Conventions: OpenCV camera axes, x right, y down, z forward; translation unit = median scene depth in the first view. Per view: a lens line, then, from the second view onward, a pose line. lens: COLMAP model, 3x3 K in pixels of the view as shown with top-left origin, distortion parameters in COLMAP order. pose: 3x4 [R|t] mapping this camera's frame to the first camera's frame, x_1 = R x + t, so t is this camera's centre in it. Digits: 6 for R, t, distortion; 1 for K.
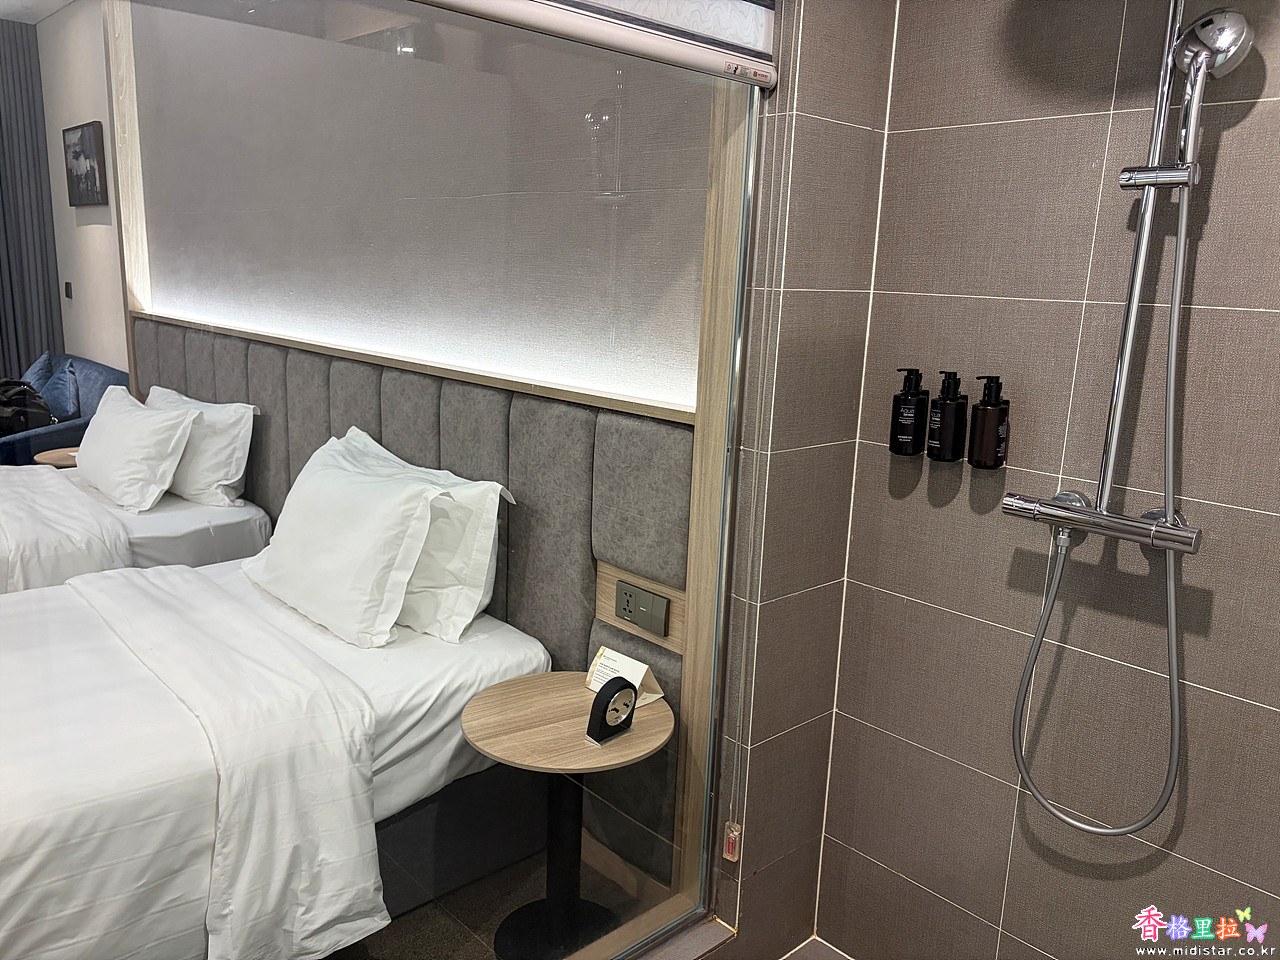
lens RADIAL K [[968.0, 0, 643.7], [0, 968.0, 478.2], [0, 0, 1]] dist [0.010227, -0.016973]
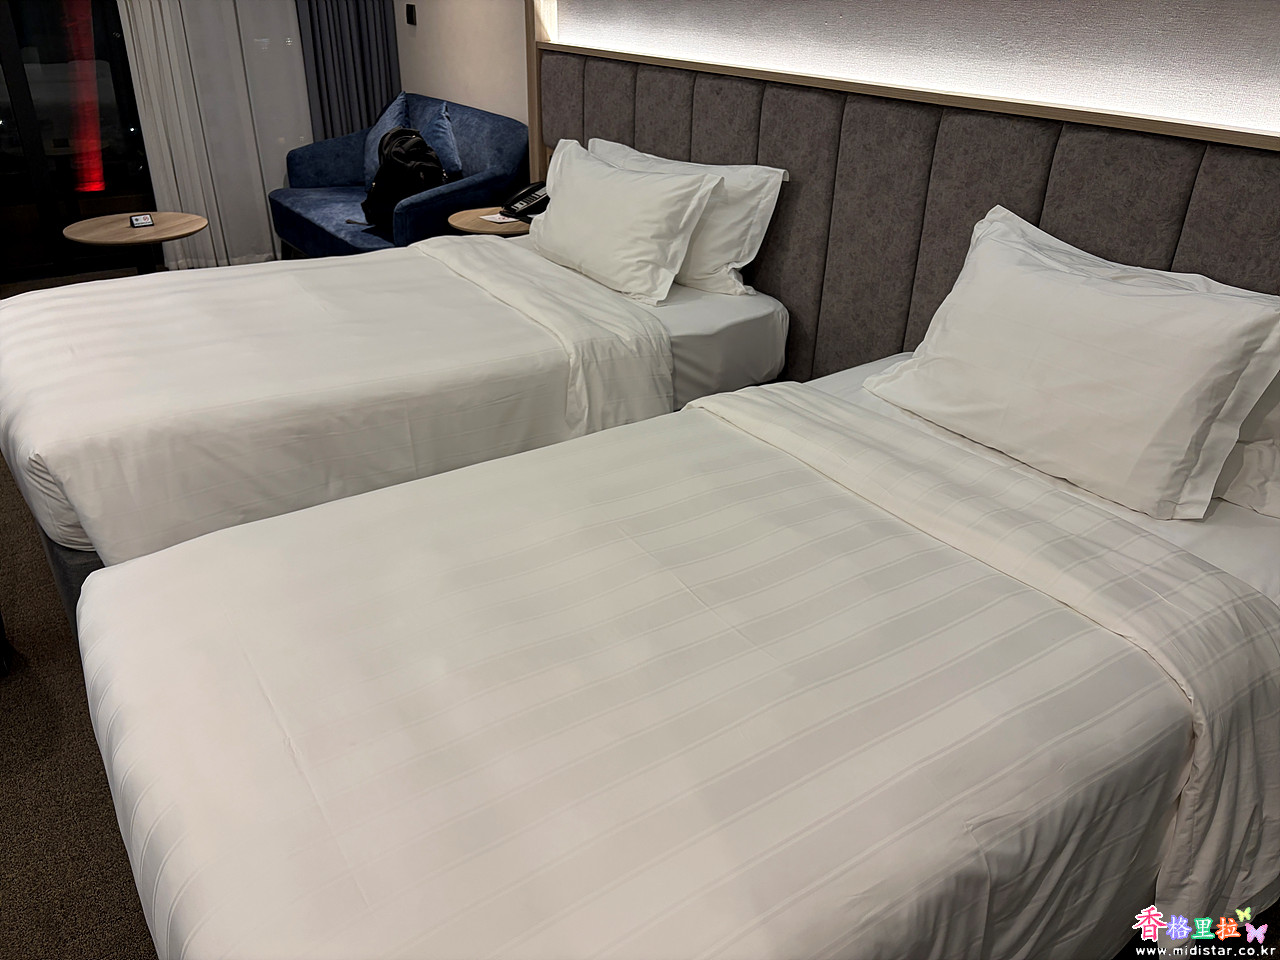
lens RADIAL K [[968.0, 0, 633.8], [0, 968.0, 490.2], [0, 0, 1]] dist [0.010227, -0.016973]
pose [[0.990433, 0.049880, -0.128664, -0.412986], [-0.013303, 0.962557, 0.270753, -0.035102], [0.137352, -0.266451, 0.954012, 0.141831]]
